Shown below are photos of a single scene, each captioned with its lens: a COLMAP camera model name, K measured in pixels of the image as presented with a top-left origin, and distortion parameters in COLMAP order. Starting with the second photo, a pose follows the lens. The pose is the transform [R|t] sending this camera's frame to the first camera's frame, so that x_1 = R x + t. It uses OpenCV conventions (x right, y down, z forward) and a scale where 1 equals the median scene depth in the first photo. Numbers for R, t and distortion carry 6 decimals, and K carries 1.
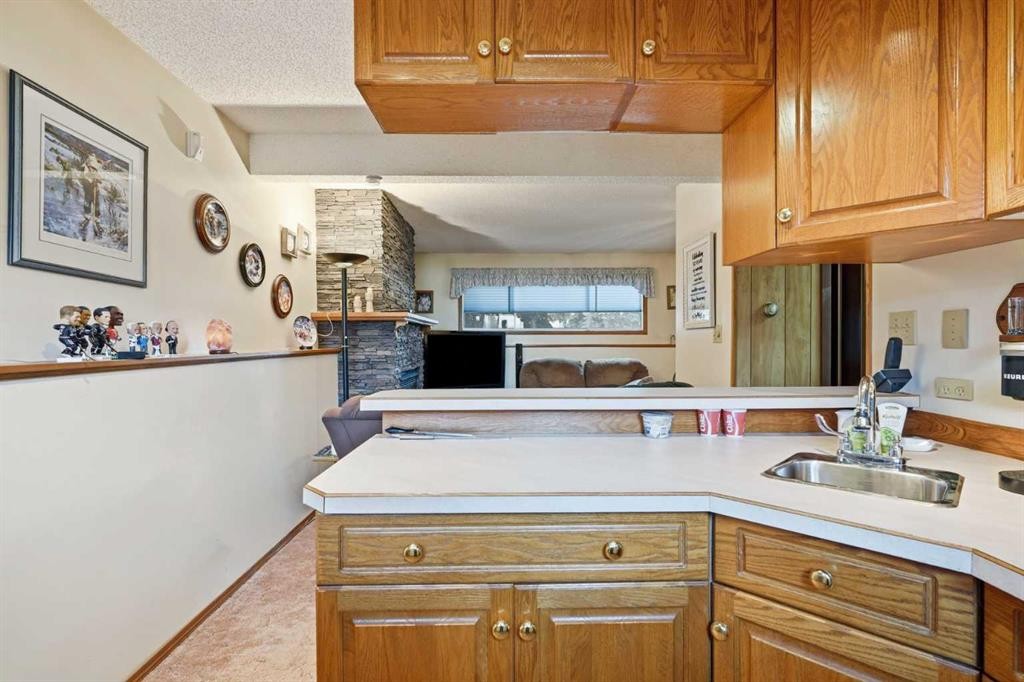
lens RADIAL K [[488.4, 0, 509.5], [0, 488.4, 336.1], [0, 0, 1]] dist [-0.001995, -0.001016]
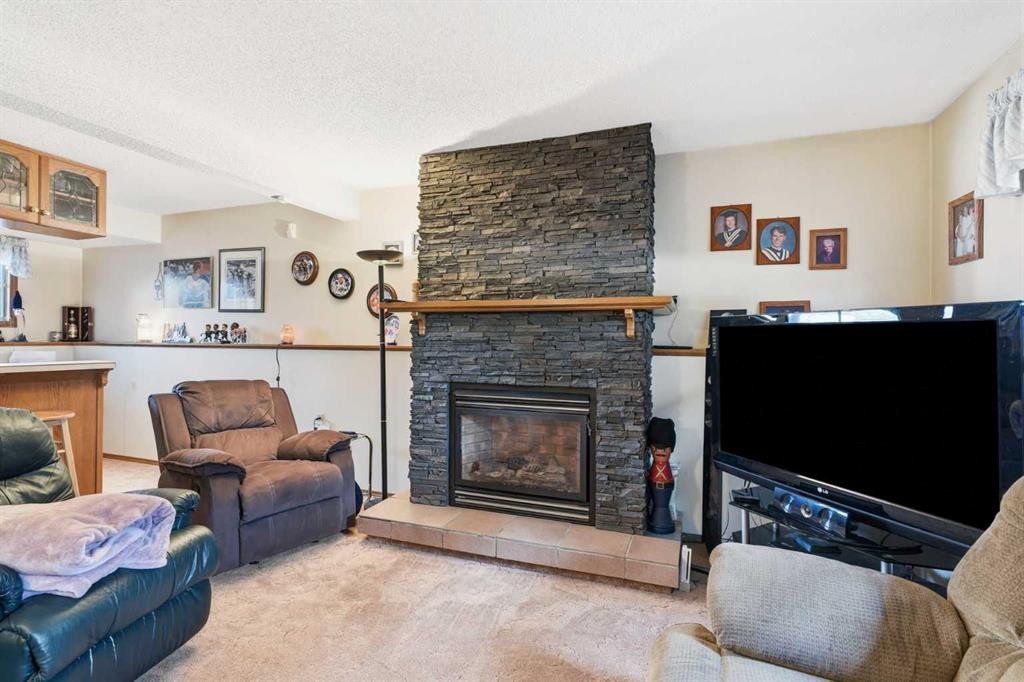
lens RADIAL K [[488.4, 0, 509.5], [0, 488.4, 336.1], [0, 0, 1]] dist [-0.001995, -0.001016]
pose [[-0.364895, -0.006388, -0.931027, 0.265037], [0.000886, 0.999974, -0.007208, 0.007320], [0.931048, -0.003455, -0.364880, 0.847091]]
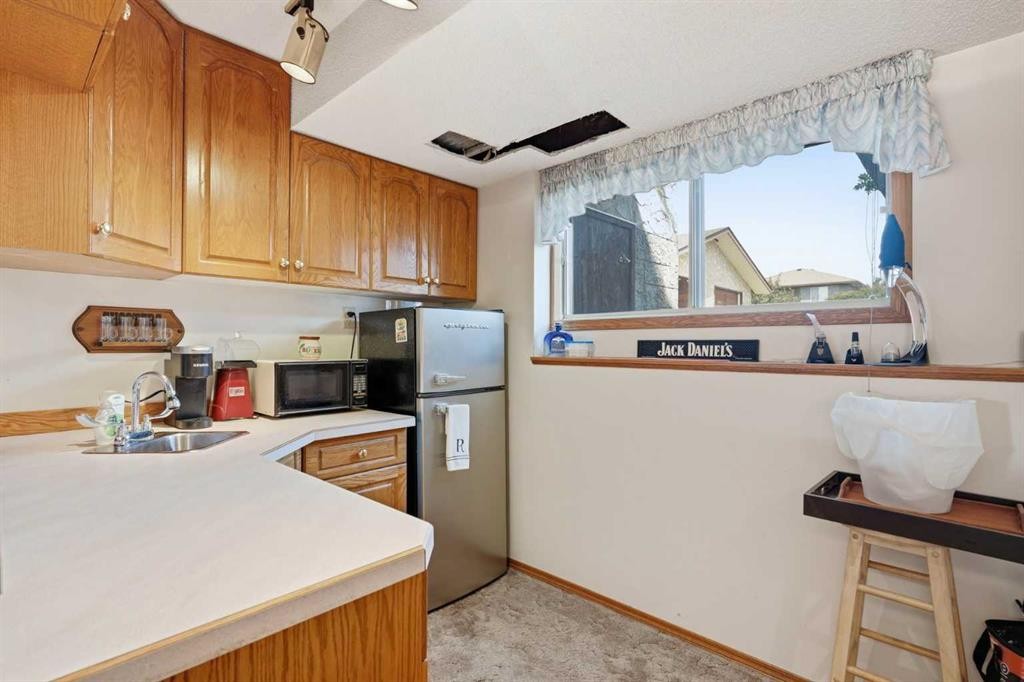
lens RADIAL K [[488.4, 0, 509.5], [0, 488.4, 336.1], [0, 0, 1]] dist [-0.001995, -0.001016]
pose [[-0.714668, 0.012200, 0.699358, -0.168231], [-0.005865, 0.999708, -0.023433, 0.002400], [-0.699440, -0.020849, -0.714388, 0.221017]]
